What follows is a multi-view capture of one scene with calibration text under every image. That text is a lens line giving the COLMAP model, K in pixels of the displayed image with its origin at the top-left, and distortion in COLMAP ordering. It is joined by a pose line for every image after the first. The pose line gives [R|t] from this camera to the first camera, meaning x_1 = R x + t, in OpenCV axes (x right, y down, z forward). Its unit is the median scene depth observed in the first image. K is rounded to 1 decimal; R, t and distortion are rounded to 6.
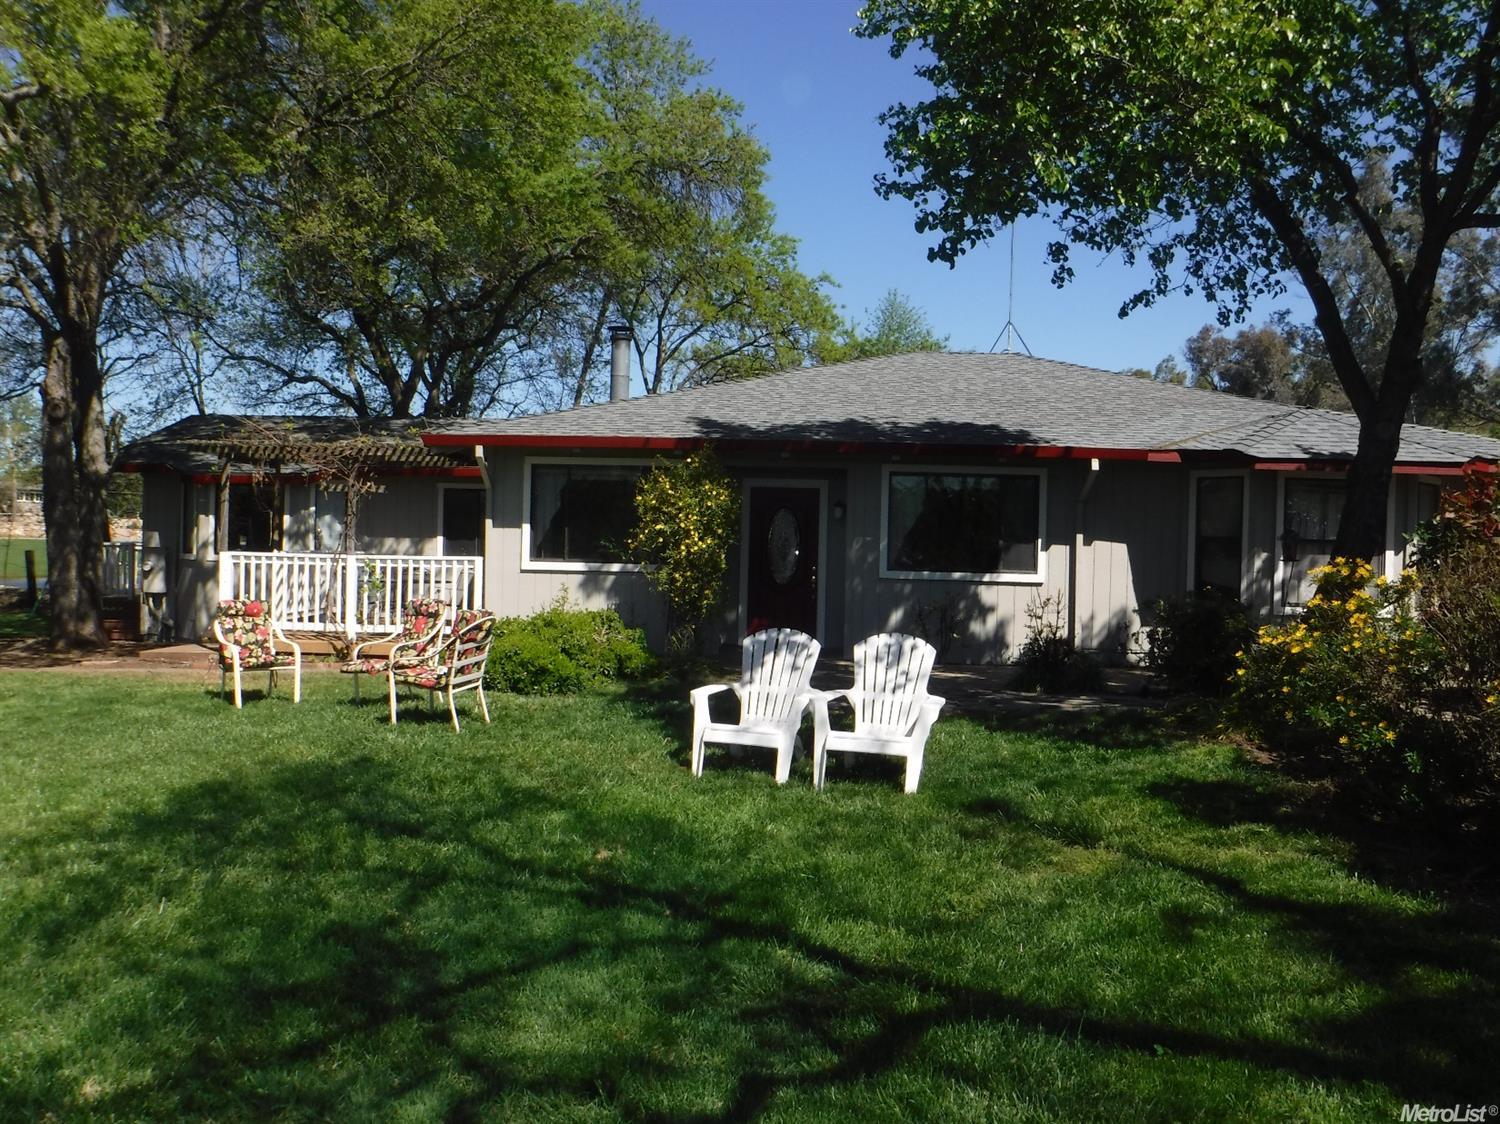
lens RADIAL K [[1421.3, 0, 750.0], [0, 1421.3, 562.0], [0, 0, 1]] dist [-0.103759, 0.173243]
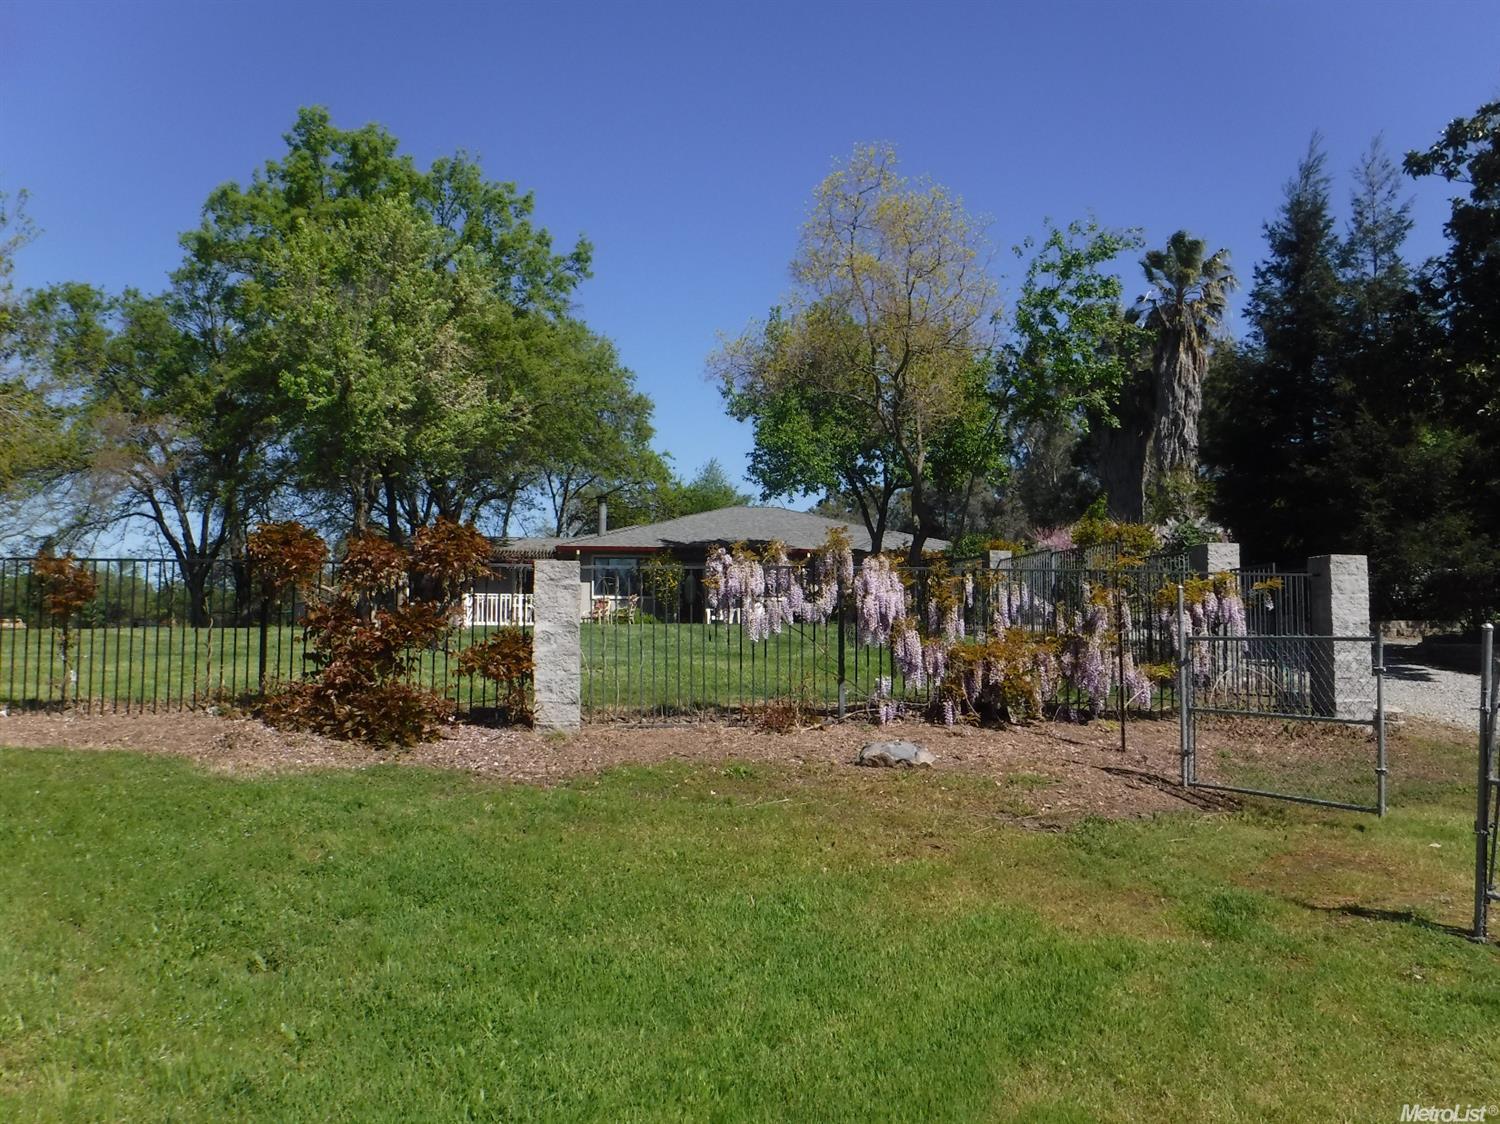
lens RADIAL K [[1421.3, 0, 750.0], [0, 1421.3, 562.0], [0, 0, 1]] dist [-0.103759, 0.173243]
pose [[0.985434, -0.008515, 0.169844, -0.303478], [0.021067, 0.997165, -0.072238, 0.126220], [-0.168748, 0.074764, 0.982820, -1.516056]]
